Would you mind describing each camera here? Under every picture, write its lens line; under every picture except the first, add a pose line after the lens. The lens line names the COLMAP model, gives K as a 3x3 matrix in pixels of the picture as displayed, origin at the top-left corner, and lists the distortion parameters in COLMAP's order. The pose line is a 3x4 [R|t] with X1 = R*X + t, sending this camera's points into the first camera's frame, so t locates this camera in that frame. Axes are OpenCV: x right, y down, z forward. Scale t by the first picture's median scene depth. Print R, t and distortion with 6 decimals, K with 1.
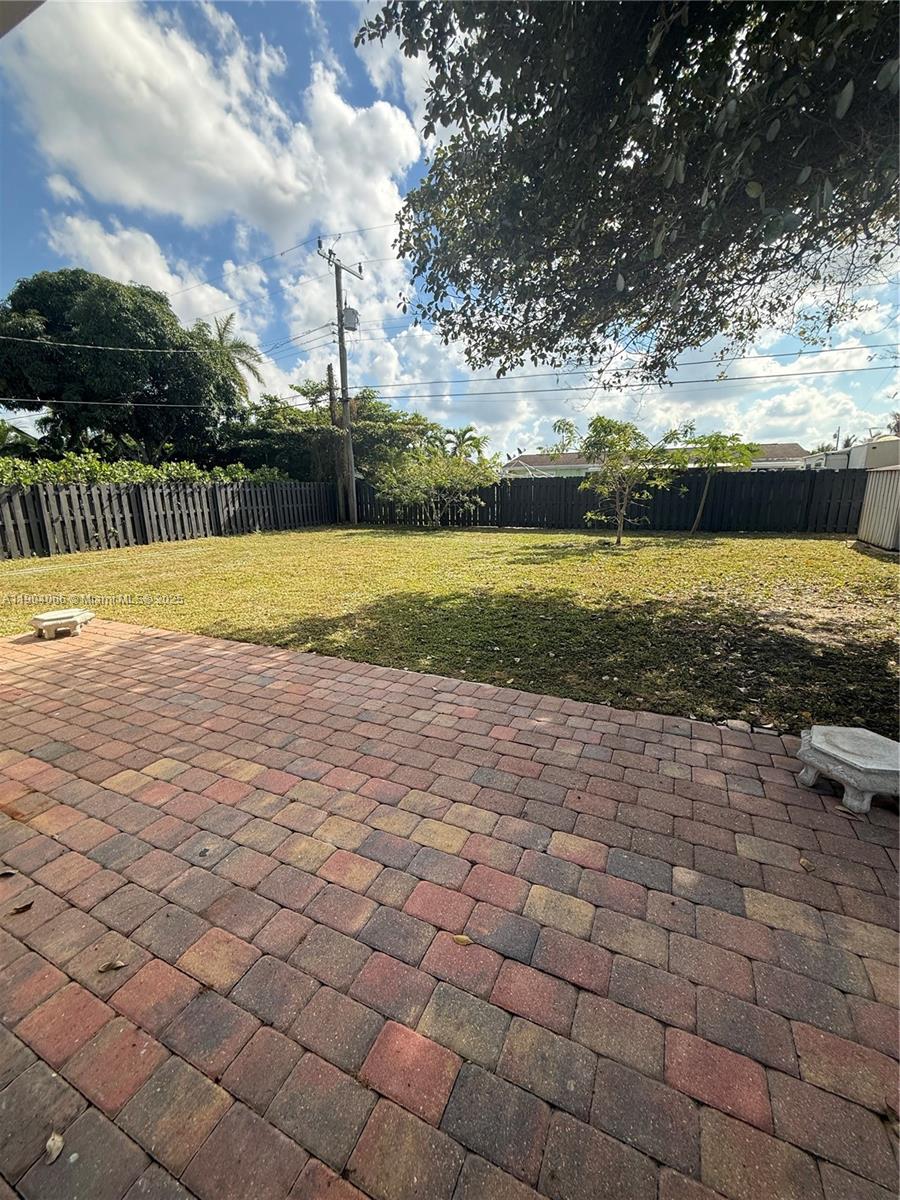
lens RADIAL K [[486.9, 0, 448.9], [0, 486.9, 604.8], [0, 0, 1]] dist [0.000571, 0.000066]
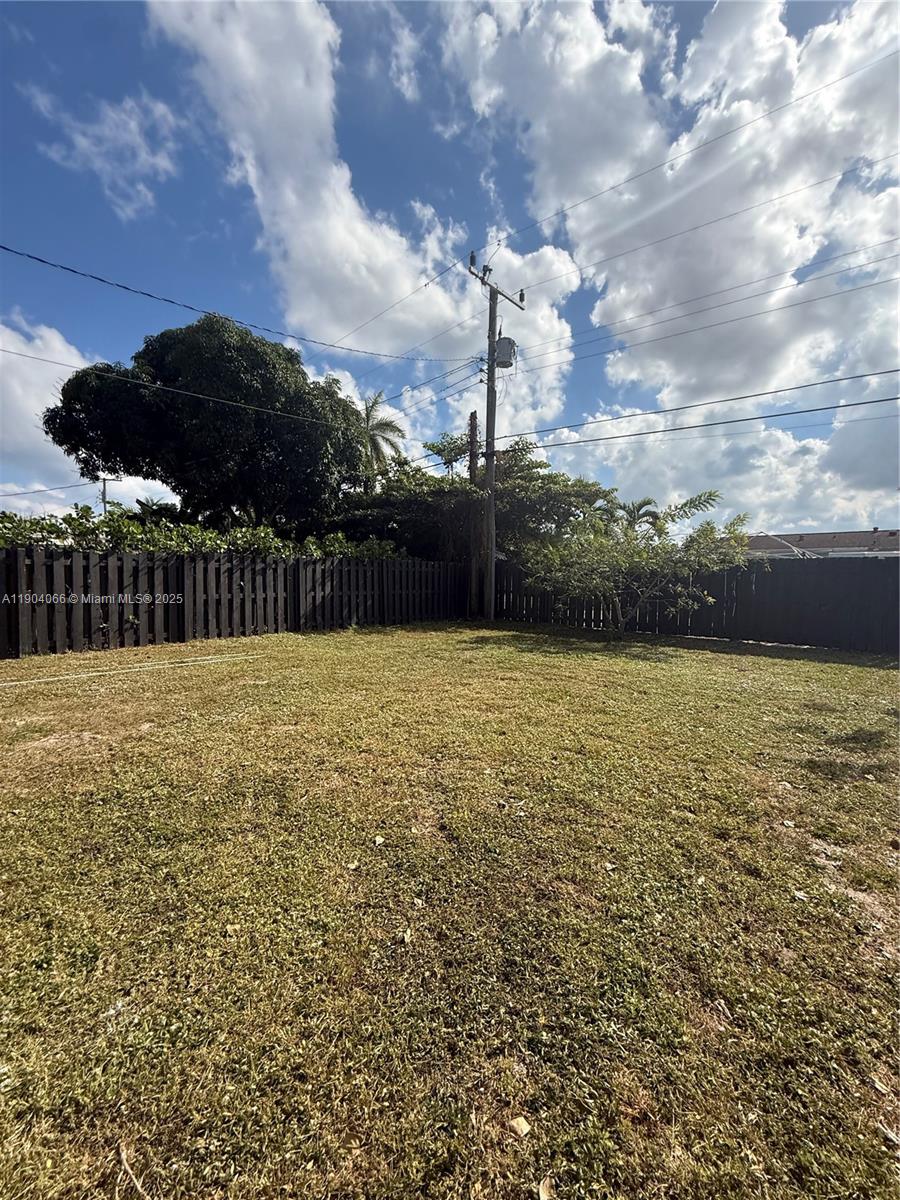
lens RADIAL K [[481.0, 0, 459.9], [0, 481.0, 585.5], [0, 0, 1]] dist [-0.000847, -0.000156]
pose [[0.964910, 0.033960, -0.260377, -0.064474], [-0.088506, 0.975639, -0.200739, -0.081037], [0.247217, 0.216739, 0.944409, 0.363873]]
